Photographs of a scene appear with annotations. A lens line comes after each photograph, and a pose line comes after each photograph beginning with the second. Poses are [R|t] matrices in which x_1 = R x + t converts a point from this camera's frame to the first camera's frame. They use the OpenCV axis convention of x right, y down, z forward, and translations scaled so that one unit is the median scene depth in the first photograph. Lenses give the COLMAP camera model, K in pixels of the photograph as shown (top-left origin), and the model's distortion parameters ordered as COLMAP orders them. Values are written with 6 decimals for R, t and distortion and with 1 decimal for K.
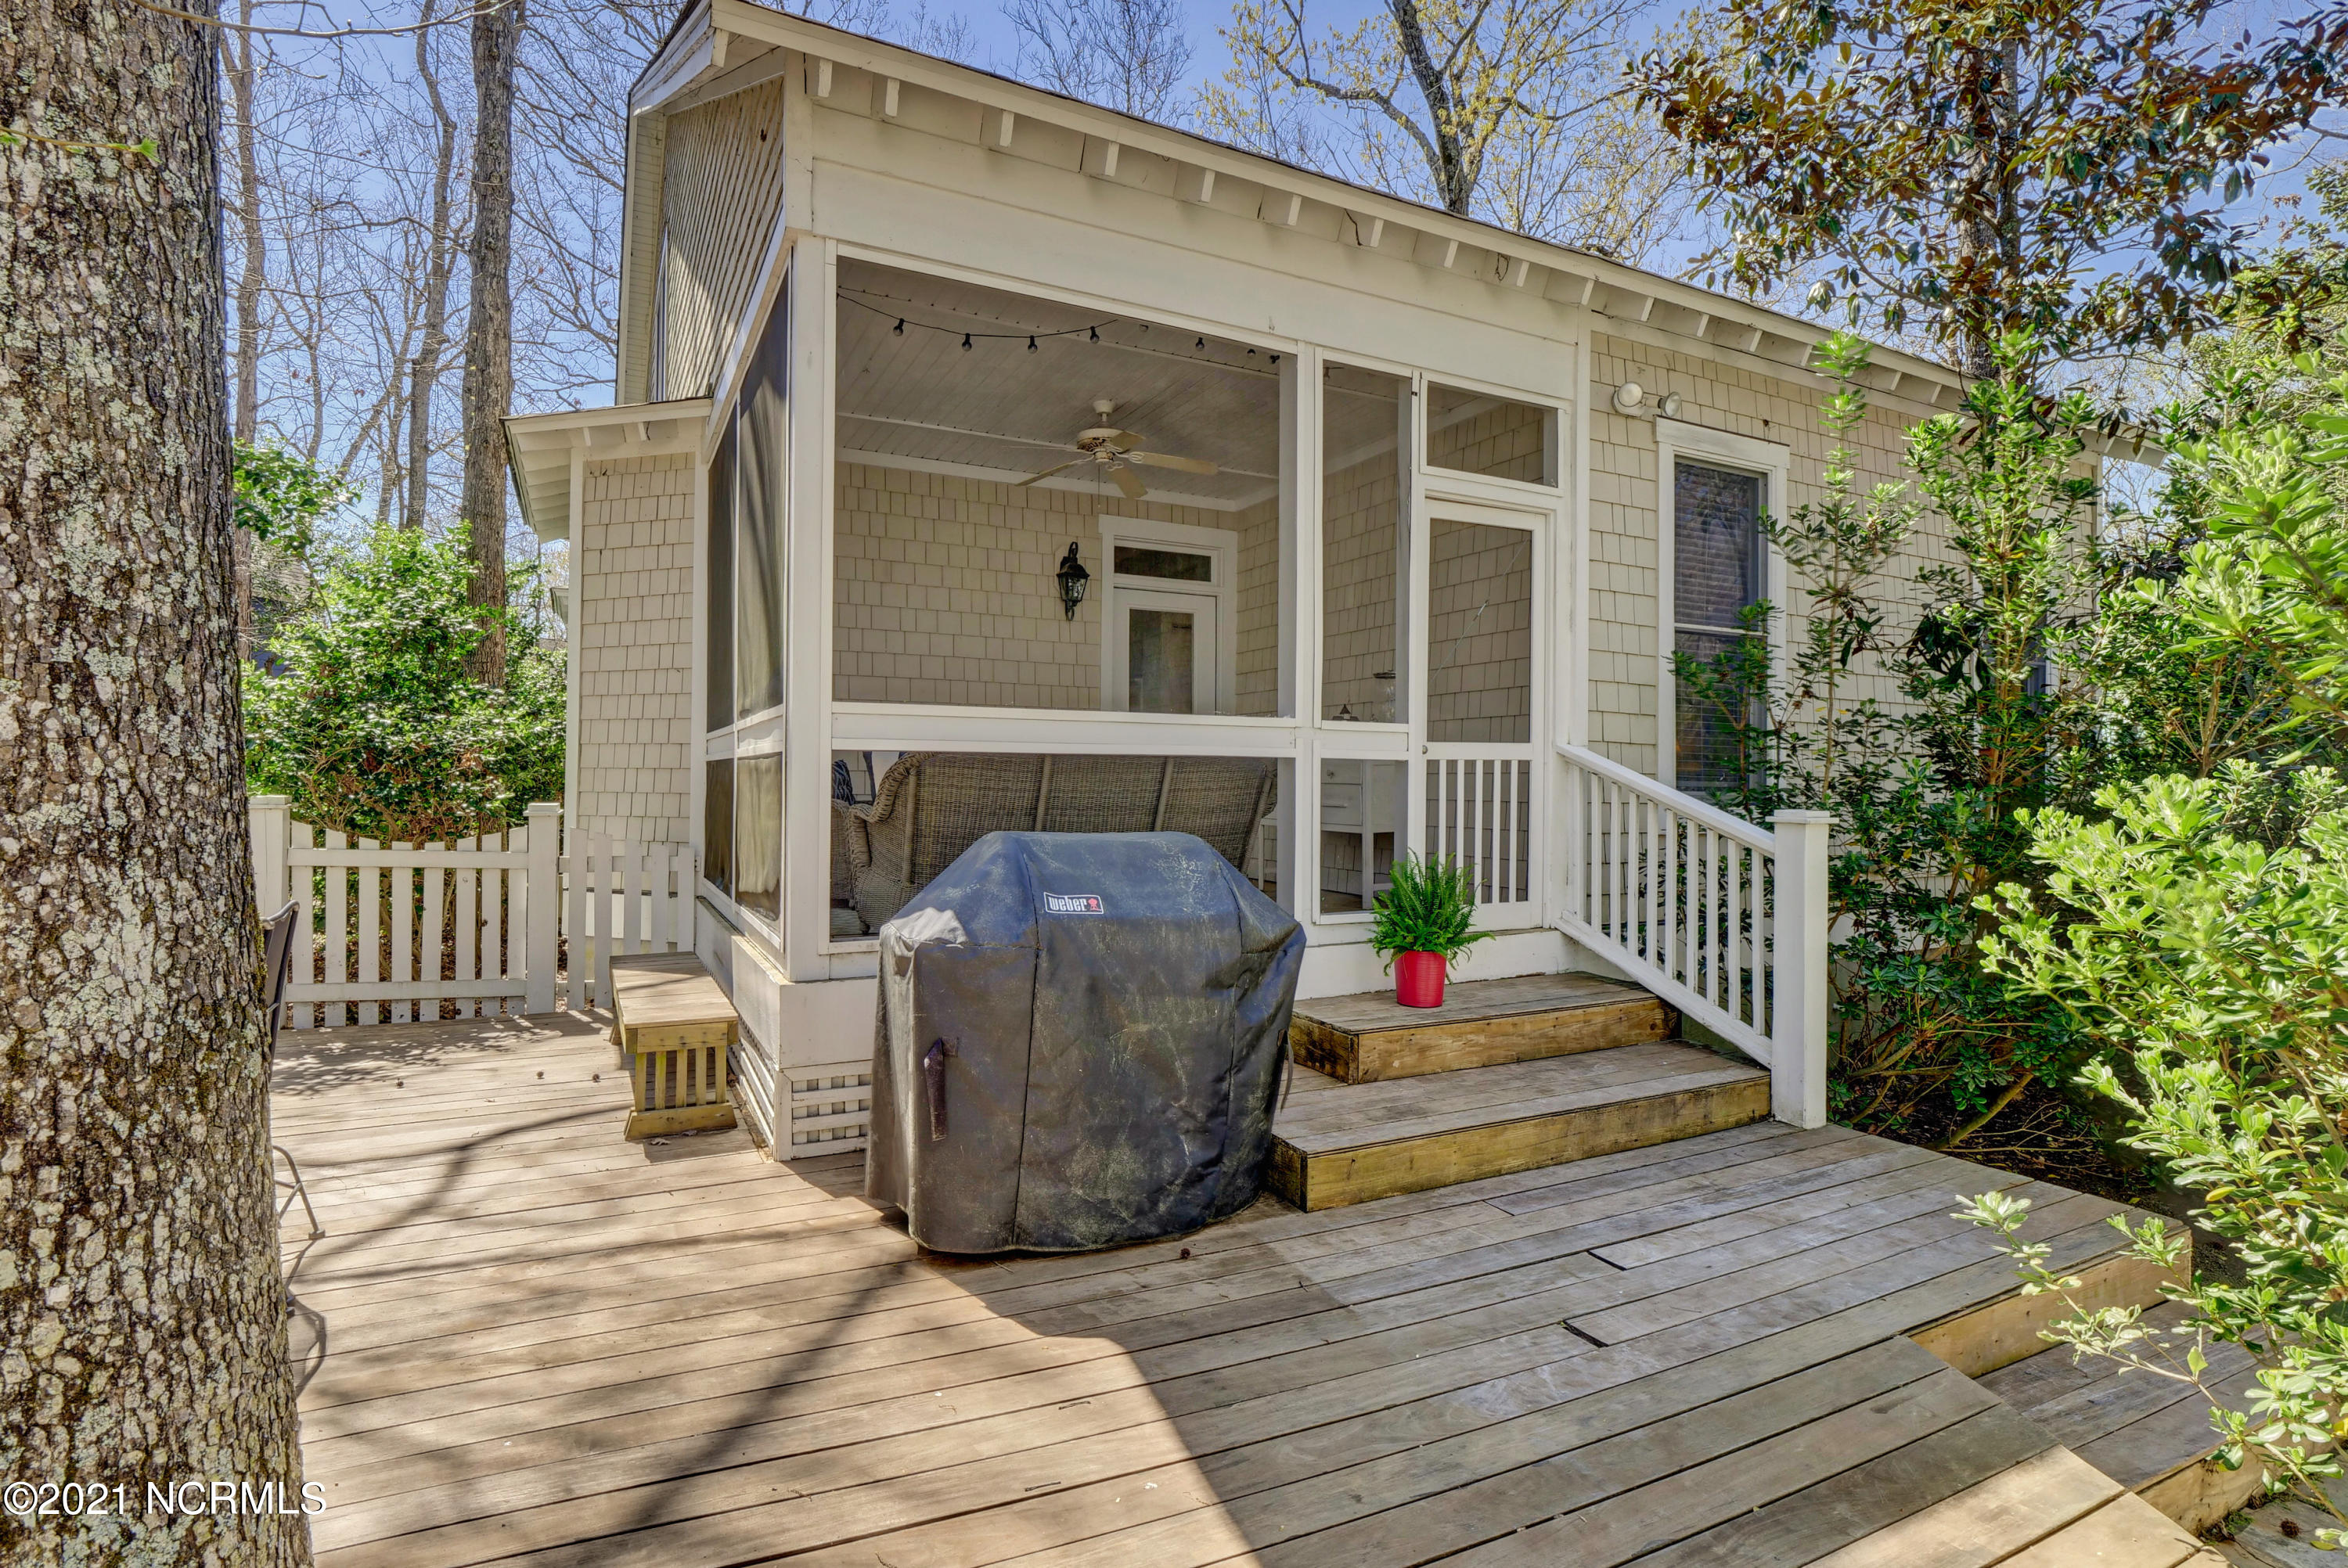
lens RADIAL K [[1148.2, 0, 1176.3], [0, 1148.2, 774.0], [0, 0, 1]] dist [-0.014392, -0.000293]
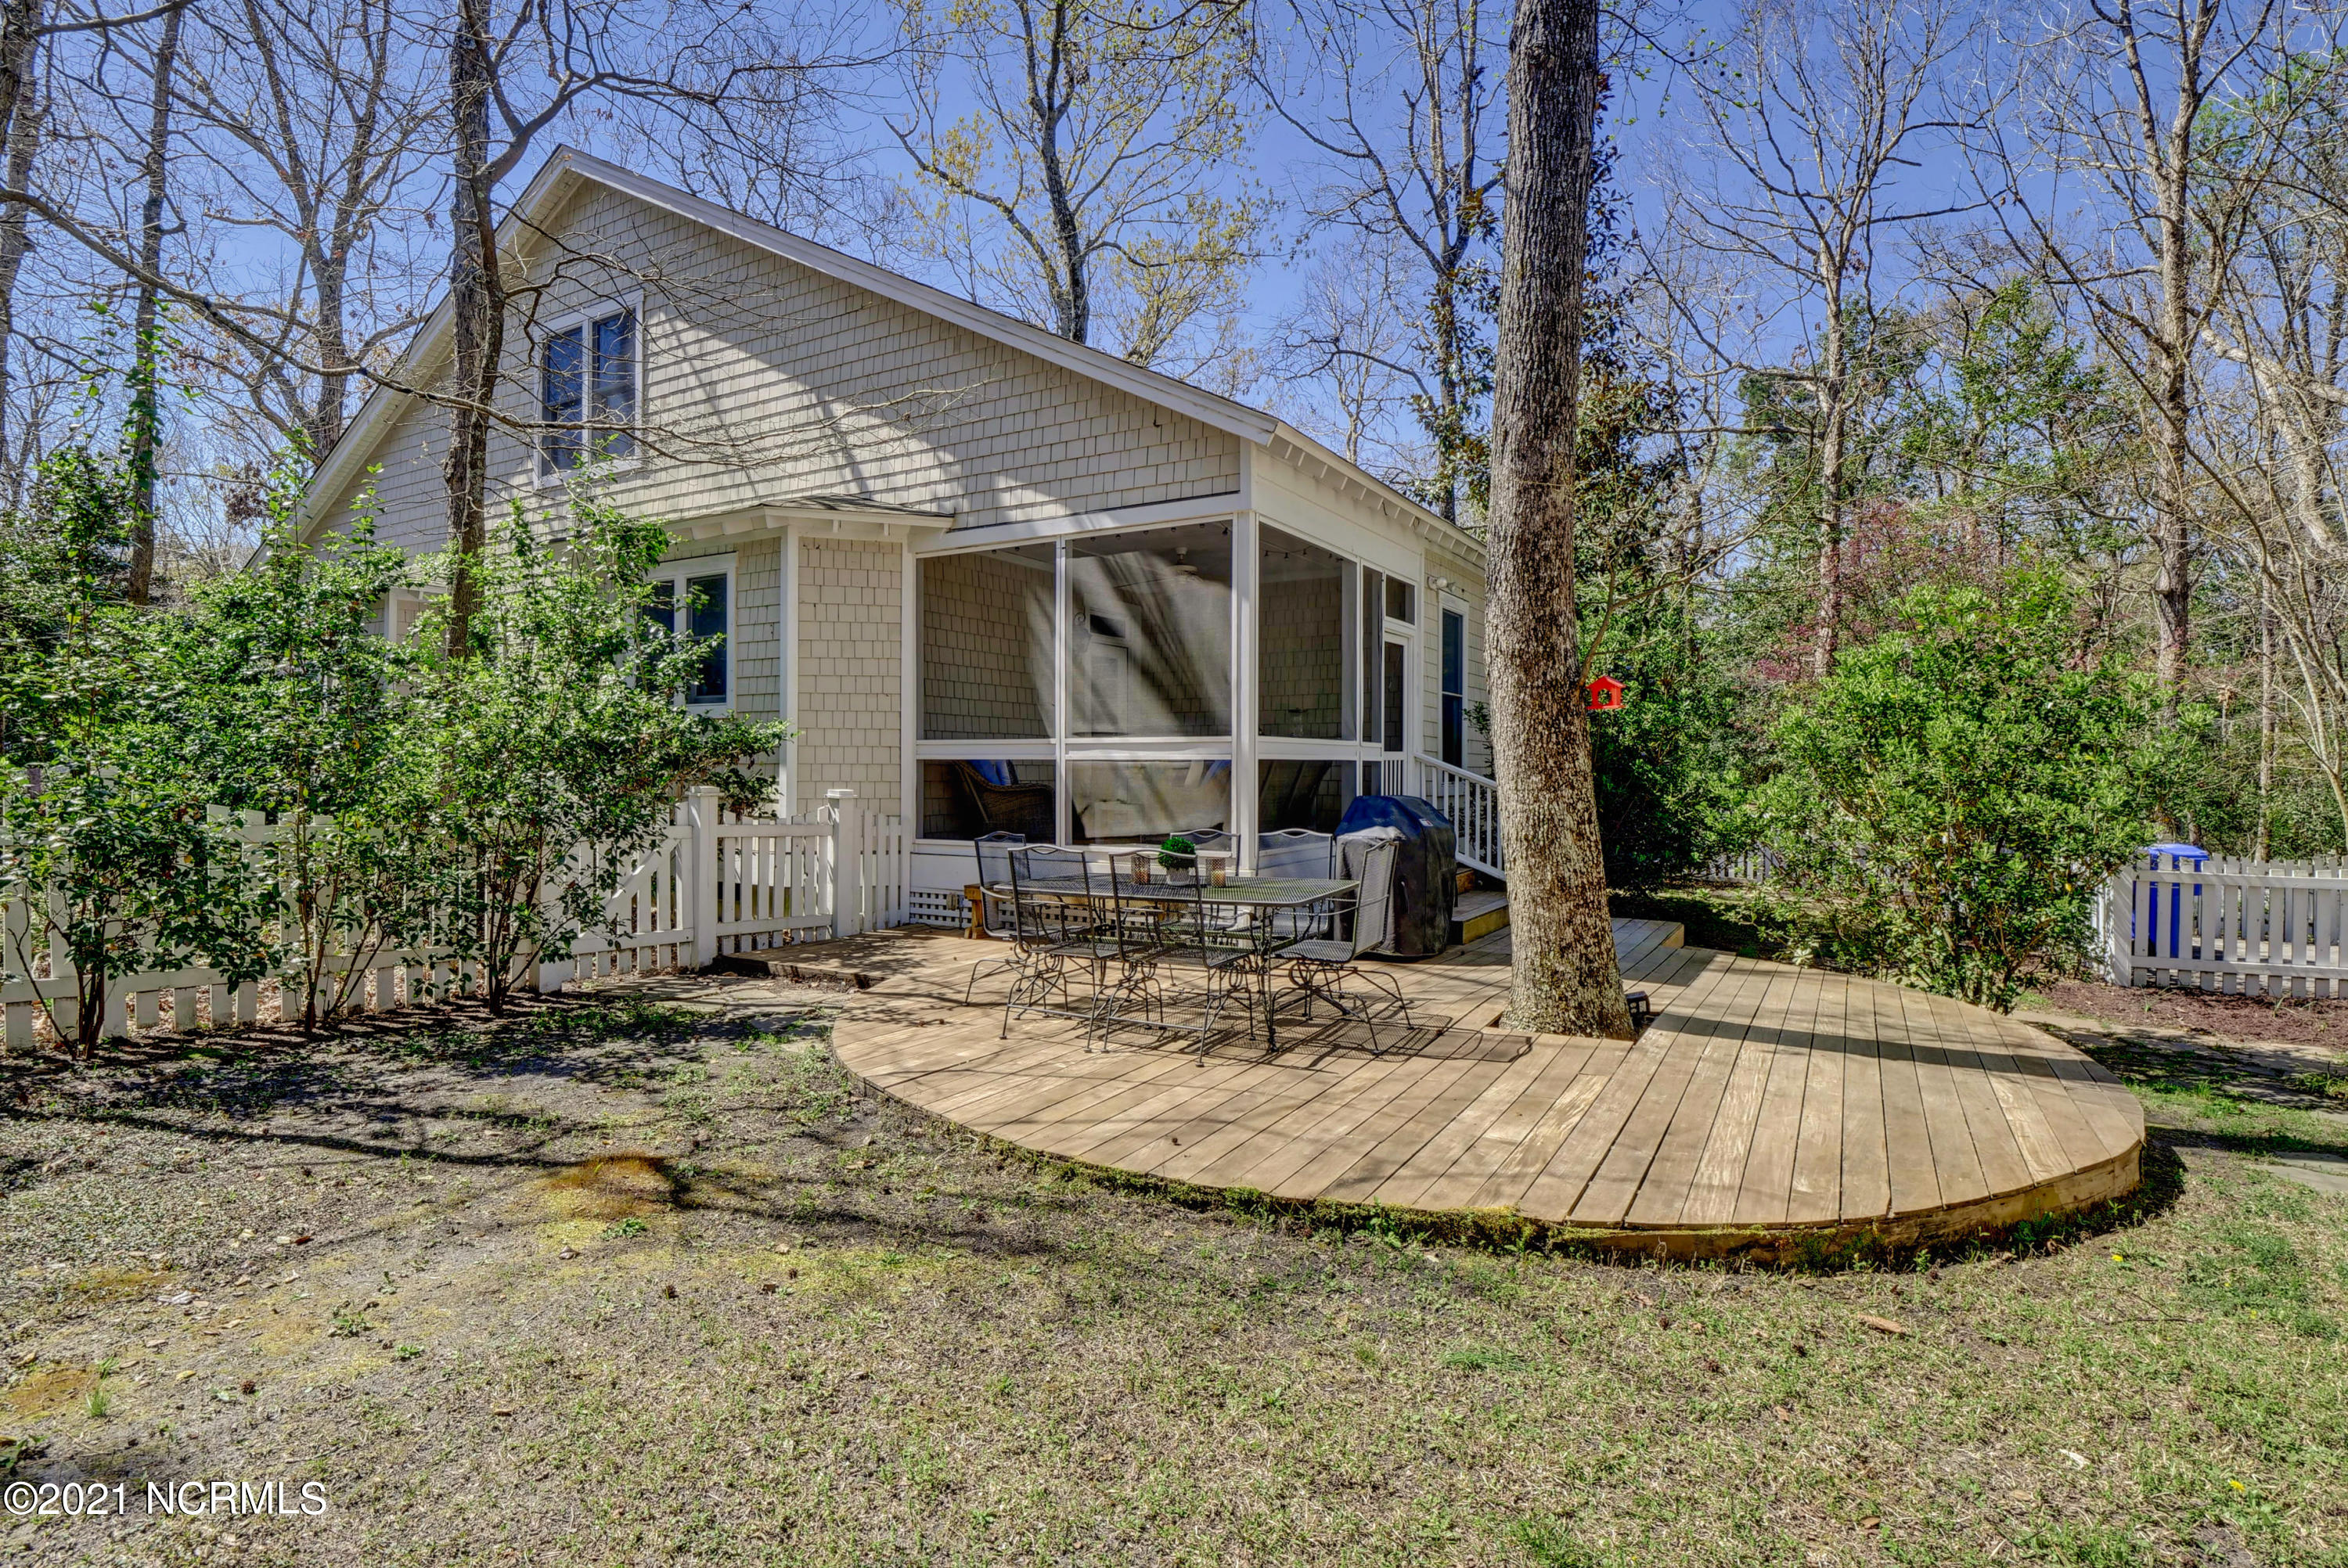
lens RADIAL K [[1148.2, 0, 1176.3], [0, 1148.2, 774.0], [0, 0, 1]] dist [-0.014392, -0.000293]
pose [[0.850179, -0.004561, 0.526473, -1.127373], [-0.003426, 0.999893, 0.014196, -0.017959], [-0.526482, -0.013873, 0.850073, -0.515034]]
